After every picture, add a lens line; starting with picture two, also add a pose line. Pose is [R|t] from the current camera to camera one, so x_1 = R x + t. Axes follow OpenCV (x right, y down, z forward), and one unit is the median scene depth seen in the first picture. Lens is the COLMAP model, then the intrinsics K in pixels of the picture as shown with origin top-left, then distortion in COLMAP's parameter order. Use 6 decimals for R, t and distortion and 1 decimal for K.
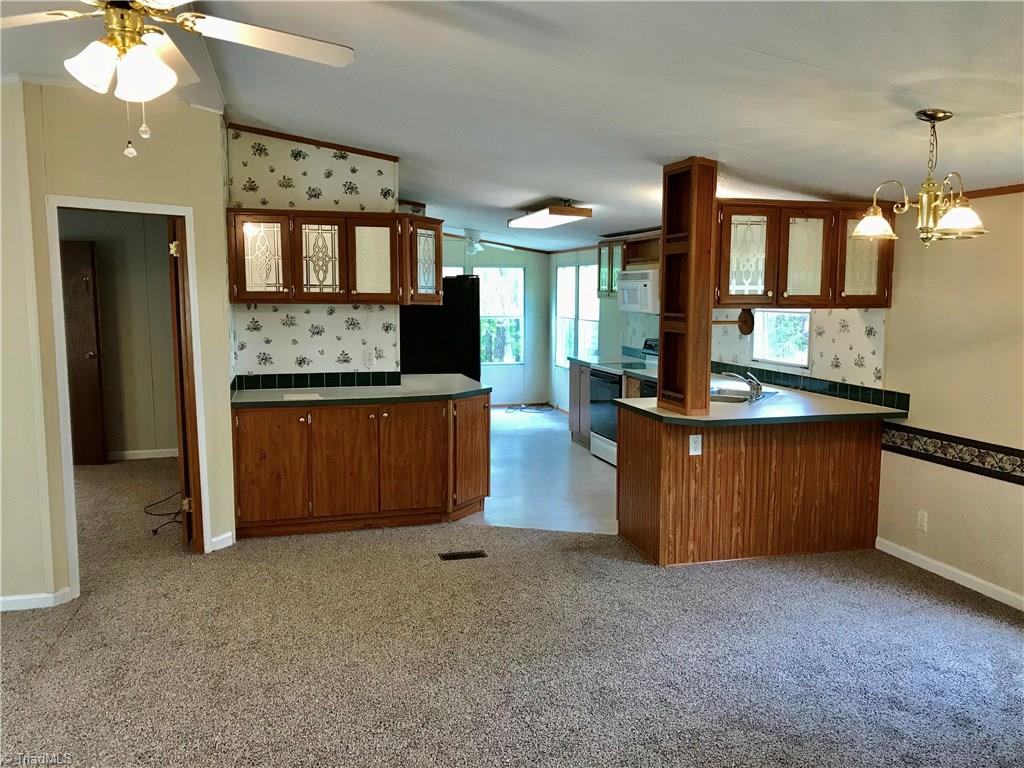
lens RADIAL K [[831.1, 0, 512.0], [0, 831.1, 384.0], [0, 0, 1]] dist [0.109961, -0.212700]
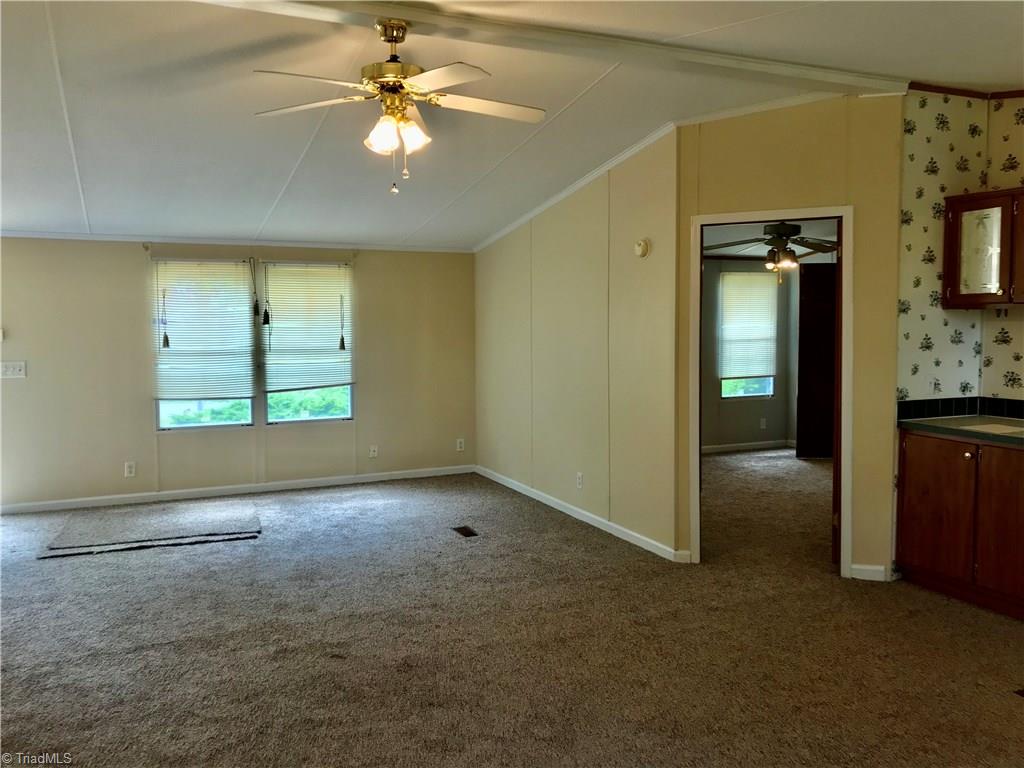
lens RADIAL K [[839.1, 0, 512.0], [0, 839.1, 384.0], [0, 0, 1]] dist [0.024732, 0.008373]
pose [[0.165397, 0.081065, -0.982890, 0.418602], [-0.108303, 0.992081, 0.063598, -0.026060], [0.980262, 0.095931, 0.172867, 0.404915]]
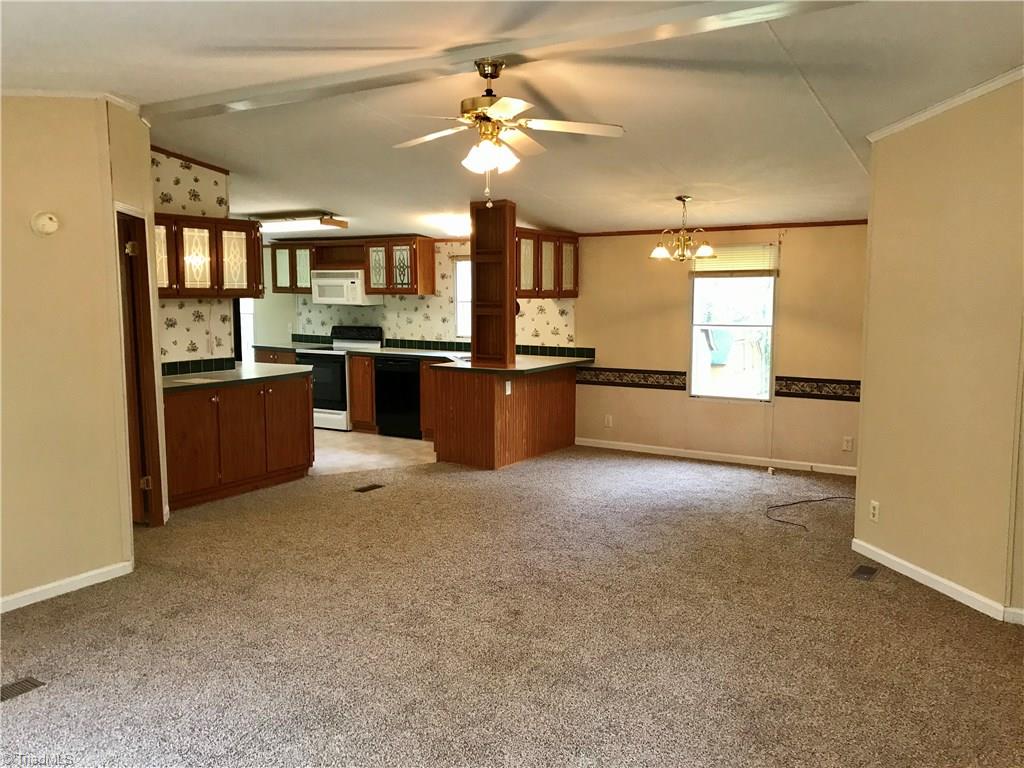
lens RADIAL K [[831.1, 0, 512.0], [0, 831.1, 384.0], [0, 0, 1]] dist [0.109961, -0.212700]
pose [[0.745932, -0.078436, 0.661388, -0.652229], [0.075603, 0.996594, 0.032922, 0.013400], [-0.661718, 0.025446, 0.749321, -0.121991]]
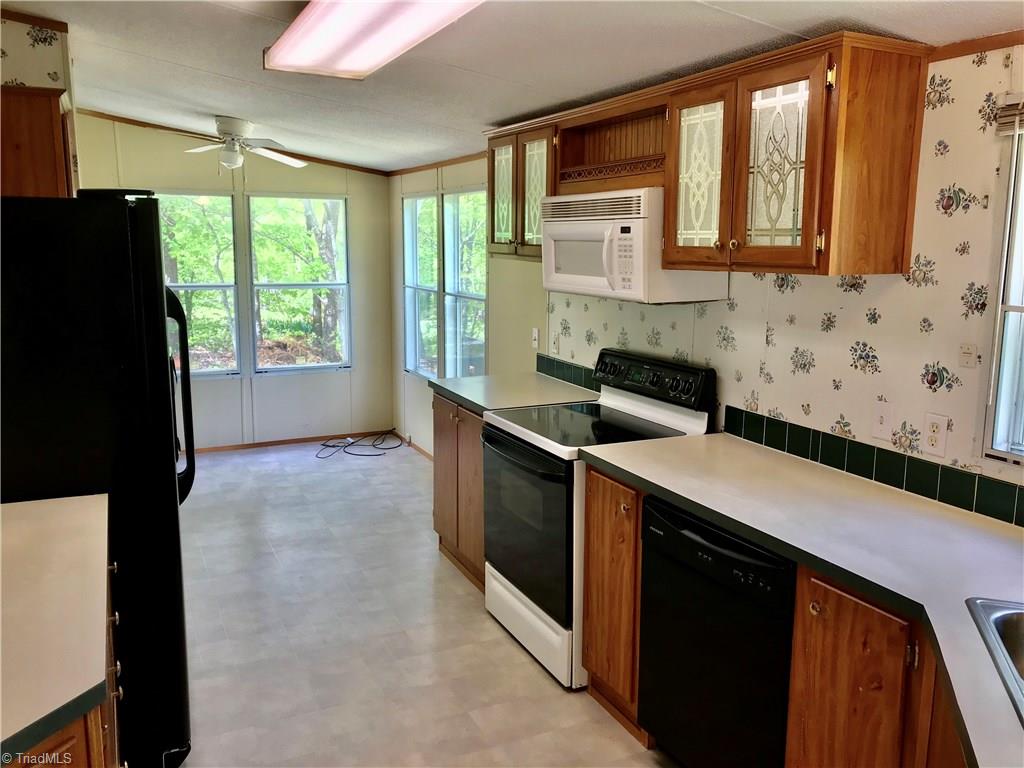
lens RADIAL K [[839.1, 0, 512.0], [0, 839.1, 384.0], [0, 0, 1]] dist [0.024732, 0.008373]
pose [[0.984571, -0.028330, 0.172674, 0.047368], [0.017847, 0.997919, 0.061963, -0.091937], [-0.174070, -0.057925, 0.983028, 0.795861]]
